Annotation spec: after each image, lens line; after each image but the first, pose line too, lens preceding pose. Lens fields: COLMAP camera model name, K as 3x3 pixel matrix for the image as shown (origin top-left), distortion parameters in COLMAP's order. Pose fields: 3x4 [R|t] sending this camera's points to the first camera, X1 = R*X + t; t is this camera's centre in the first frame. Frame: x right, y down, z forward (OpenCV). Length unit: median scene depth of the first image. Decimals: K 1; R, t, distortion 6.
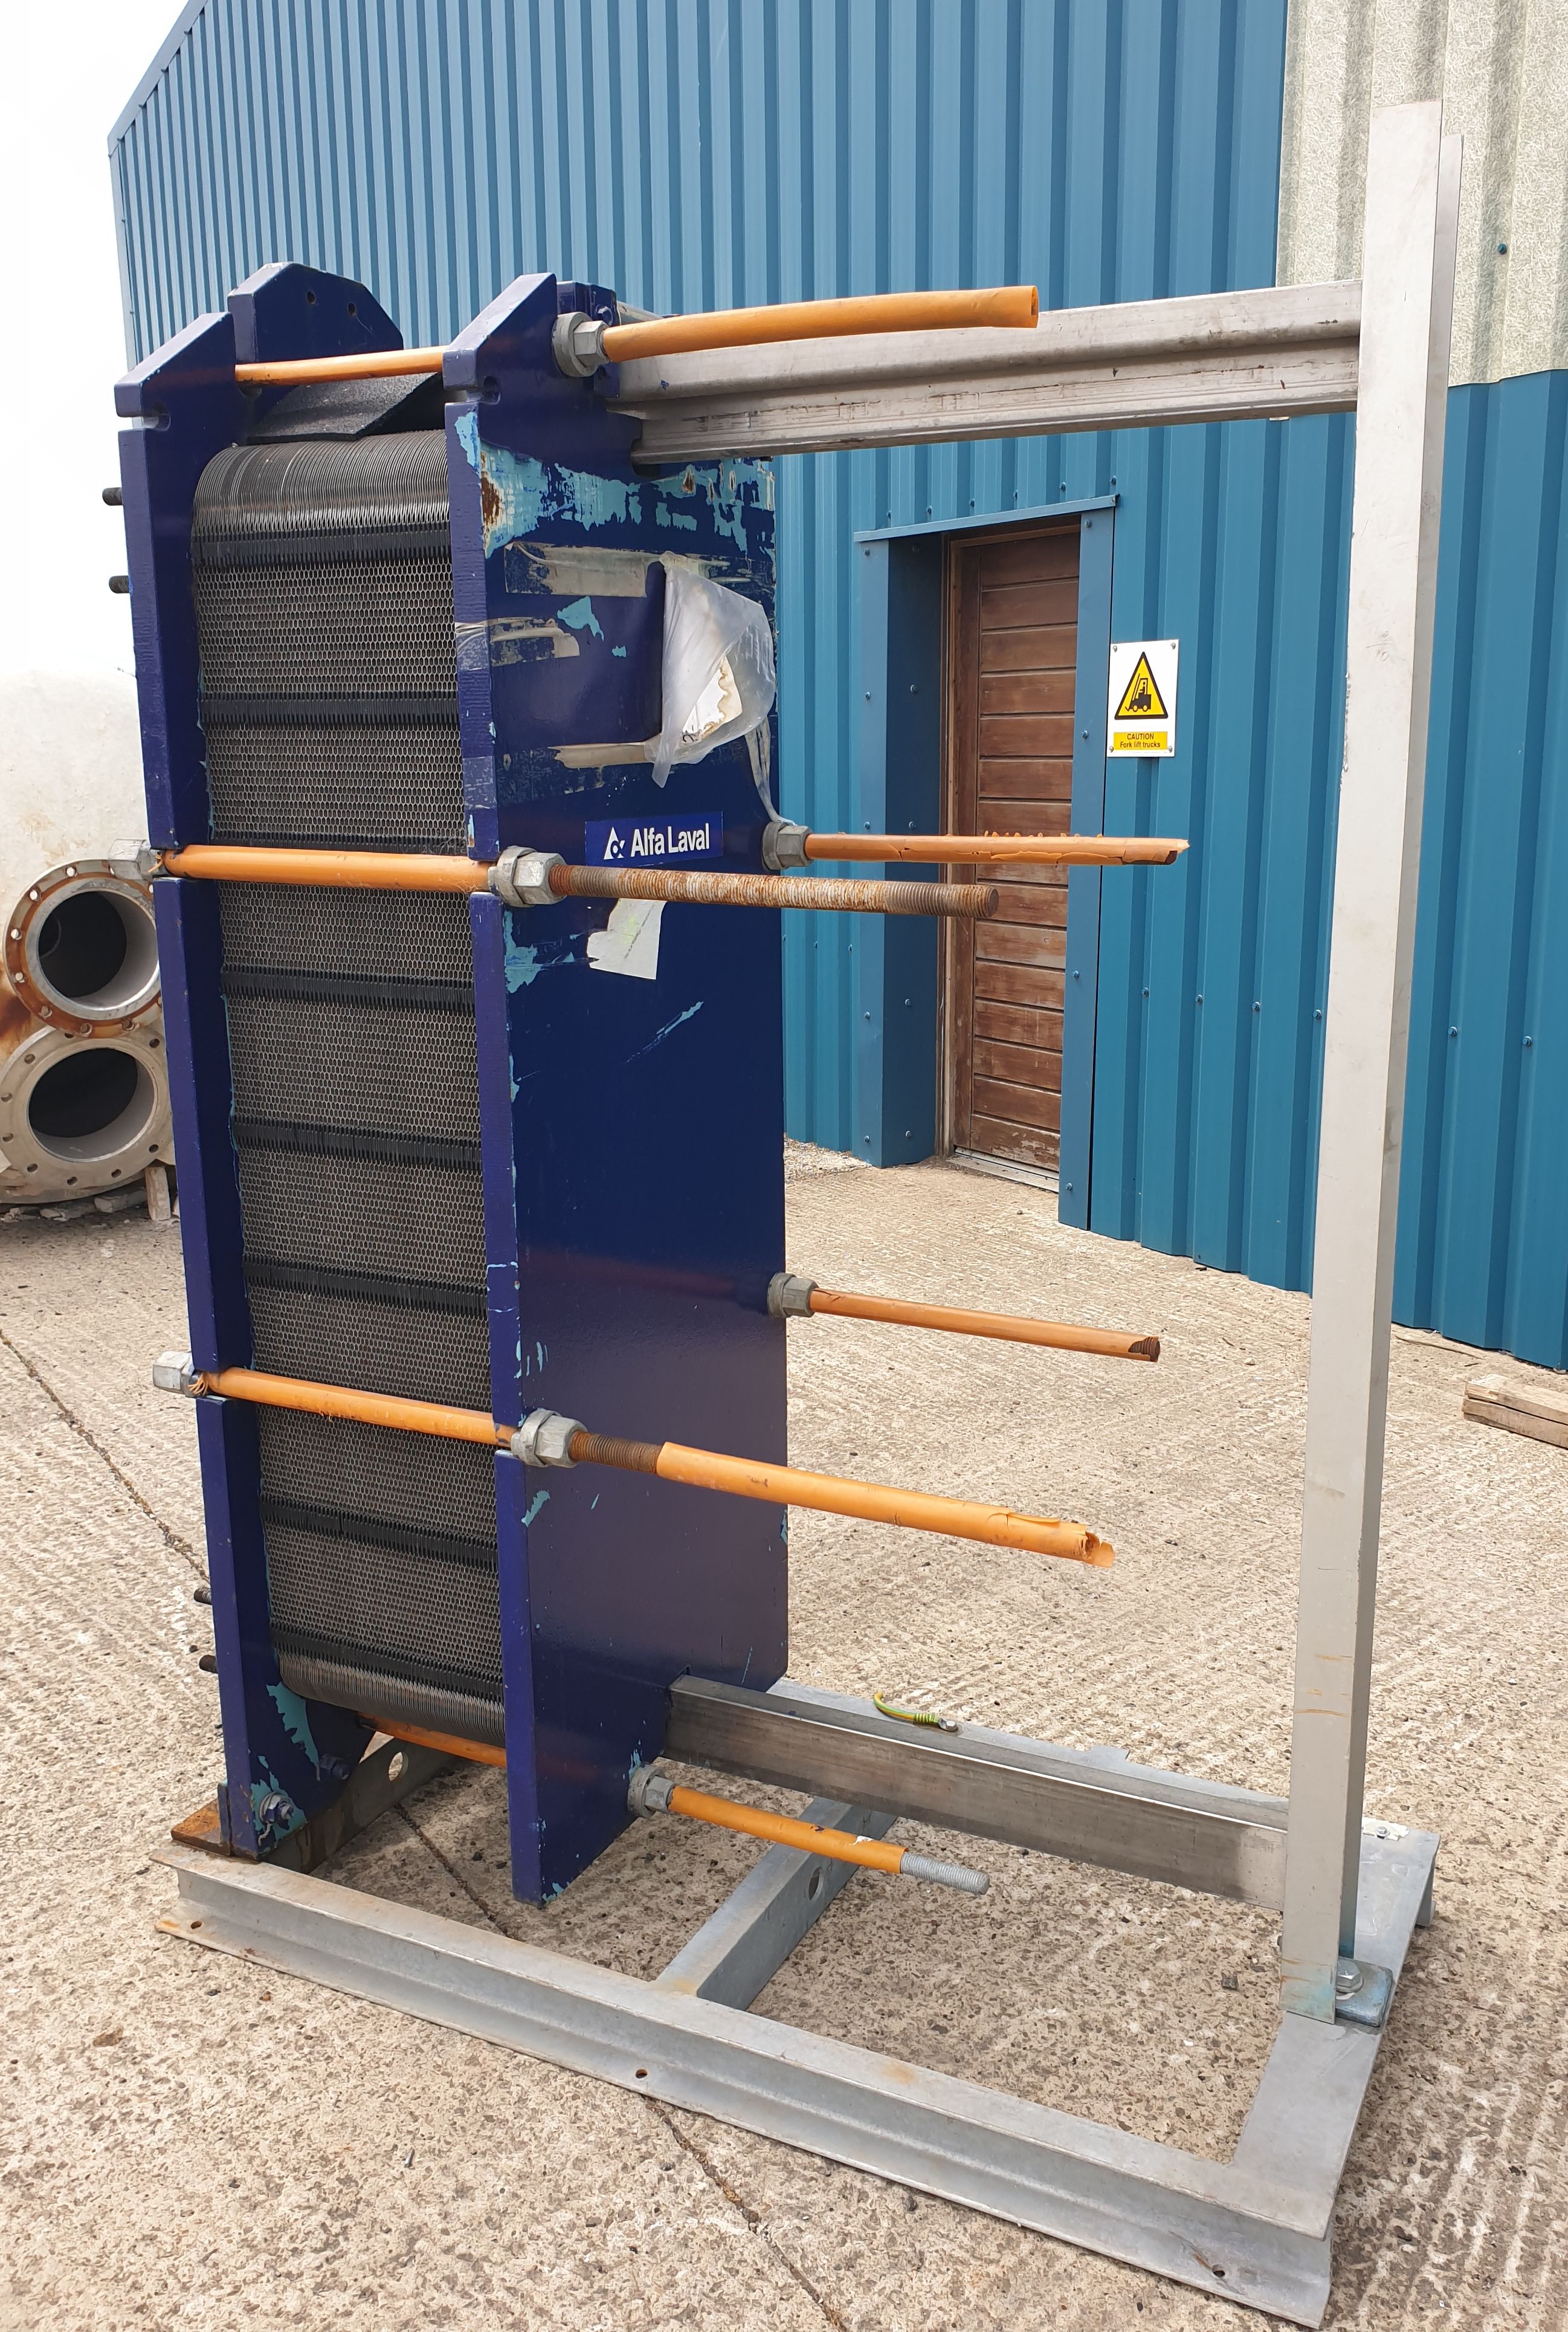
lens RADIAL K [[1877.5, 0, 784.0], [0, 1877.5, 1166.0], [0, 0, 1]] dist [0.022820, -0.004499]
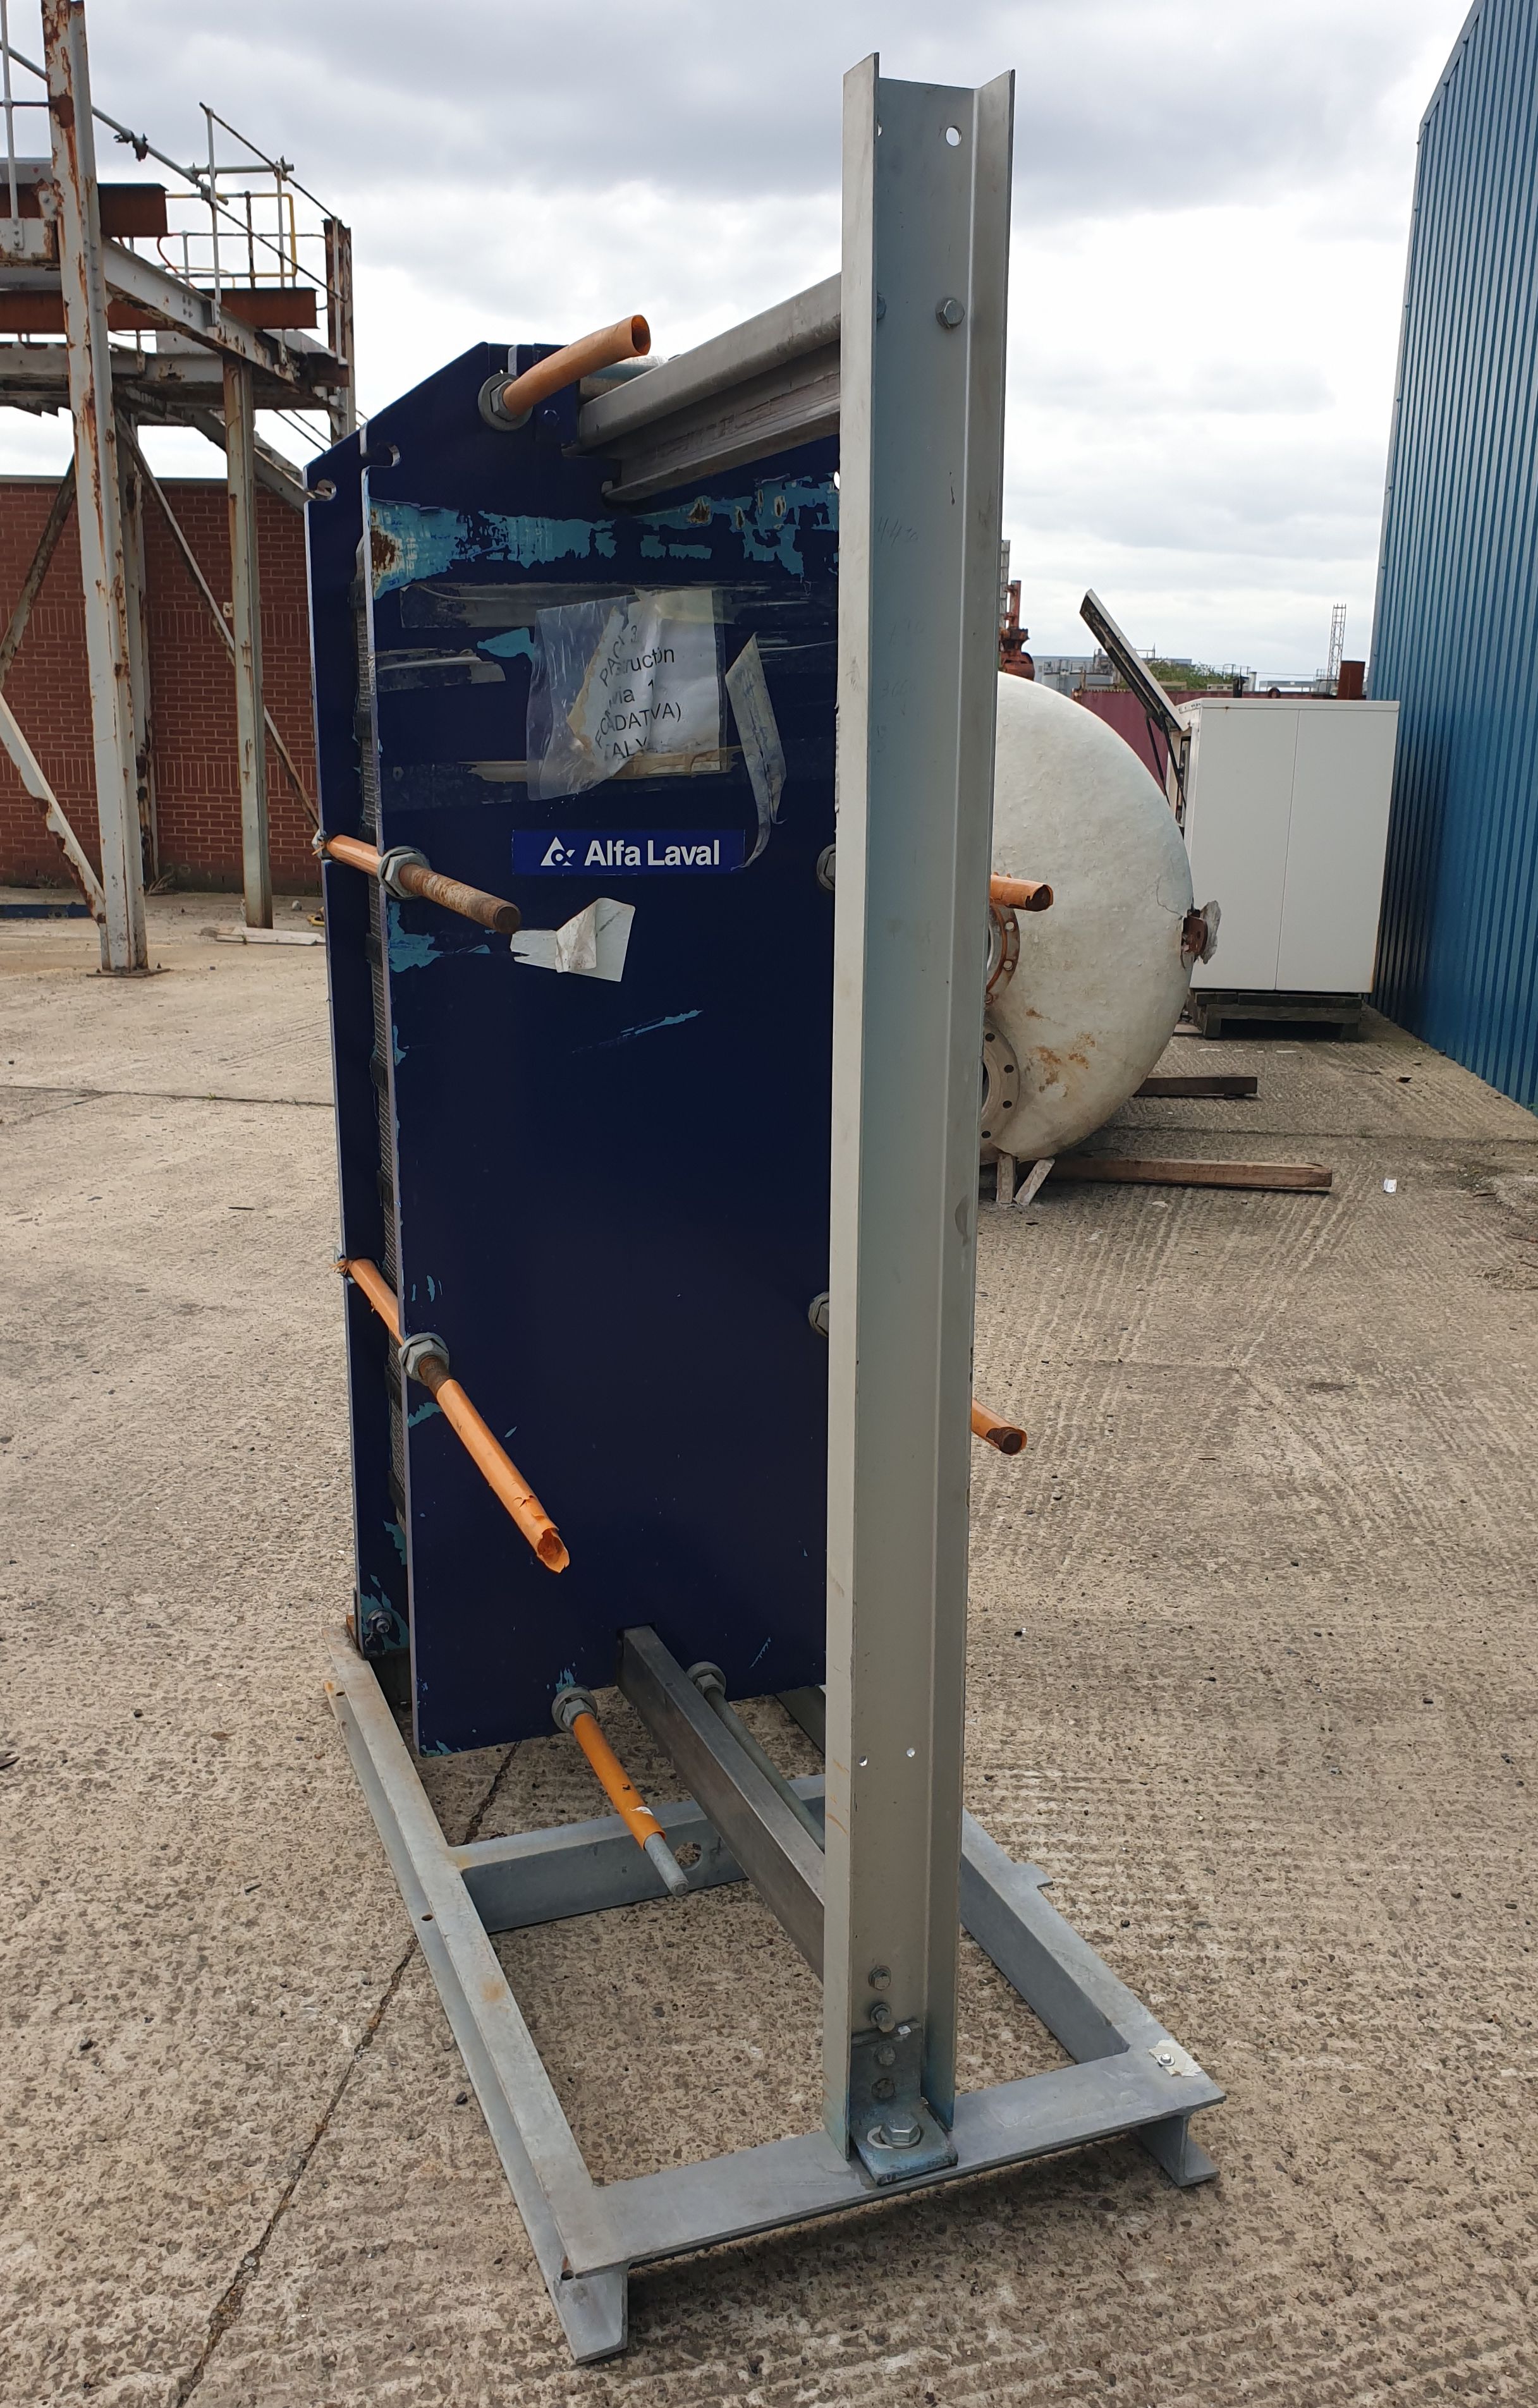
lens RADIAL K [[1929.8, 0, 766.8], [0, 1929.8, 1276.4], [0, 0, 1]] dist [-0.005025, -0.000059]
pose [[0.728754, 0.198006, -0.655524, 0.826395], [-0.170368, 0.979609, 0.106499, -0.071926], [0.663244, 0.034068, 0.747627, 0.253411]]
